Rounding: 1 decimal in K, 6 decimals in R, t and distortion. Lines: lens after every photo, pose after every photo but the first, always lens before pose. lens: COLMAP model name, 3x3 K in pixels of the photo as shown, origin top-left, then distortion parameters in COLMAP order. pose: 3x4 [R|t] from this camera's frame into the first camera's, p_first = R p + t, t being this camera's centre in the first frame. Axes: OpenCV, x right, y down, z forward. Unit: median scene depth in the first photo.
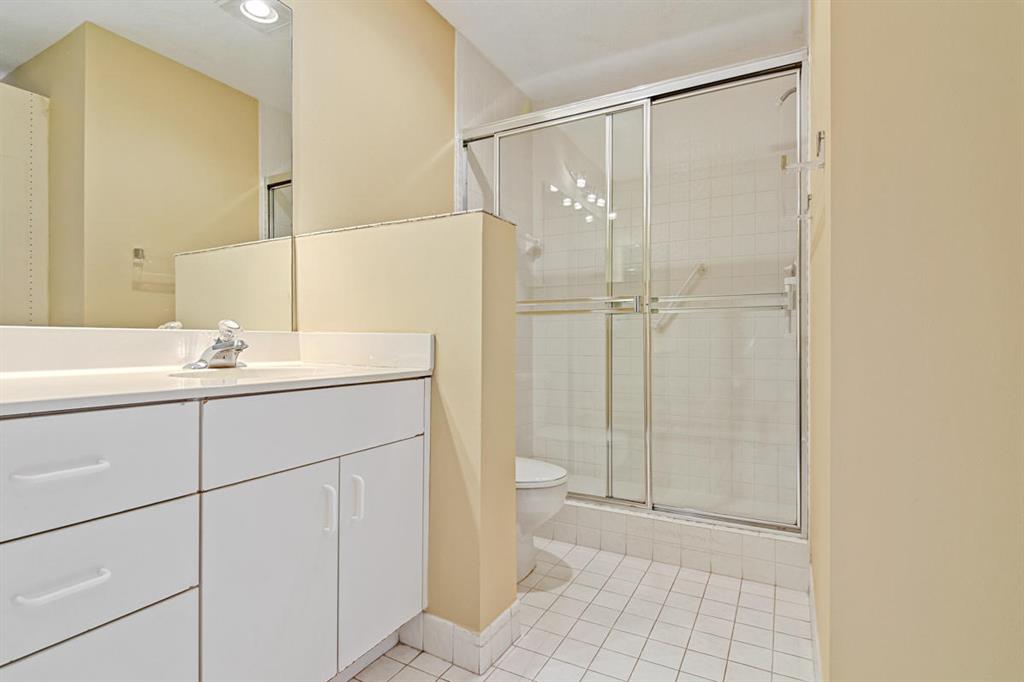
lens RADIAL K [[502.5, 0, 517.2], [0, 502.5, 342.9], [0, 0, 1]] dist [0.016987, -0.016090]
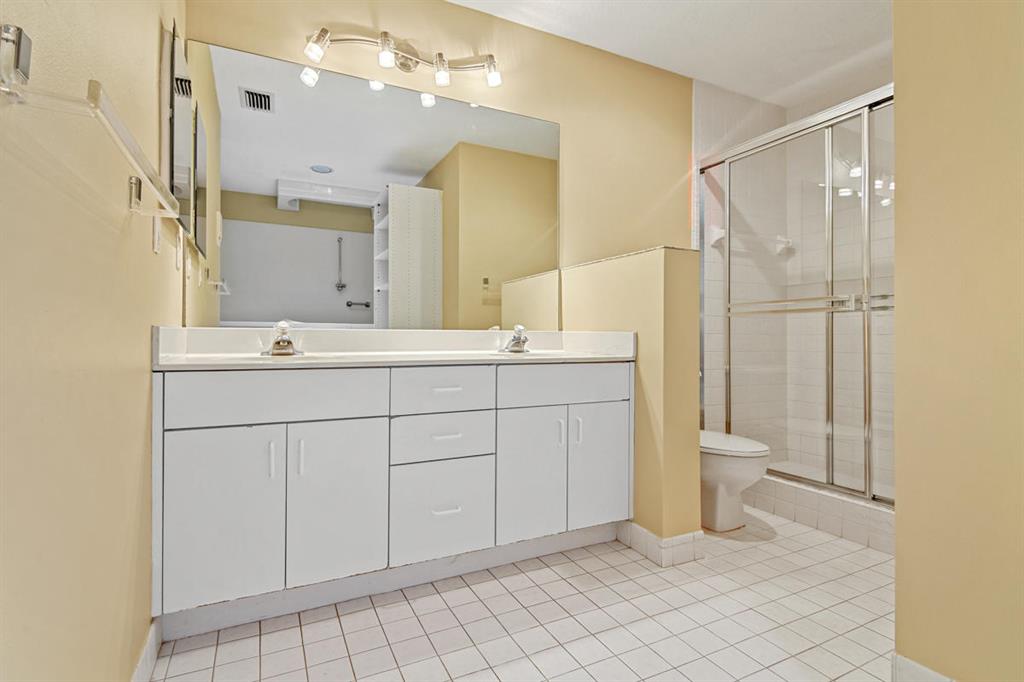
lens RADIAL K [[502.3, 0, 514.2], [0, 502.3, 338.7], [0, 0, 1]] dist [0.001532, -0.000943]
pose [[0.821584, 0.002330, -0.570083, 0.261554], [-0.003888, 0.999991, -0.001516, 0.003411], [0.570074, 0.003463, 0.821586, -0.282799]]
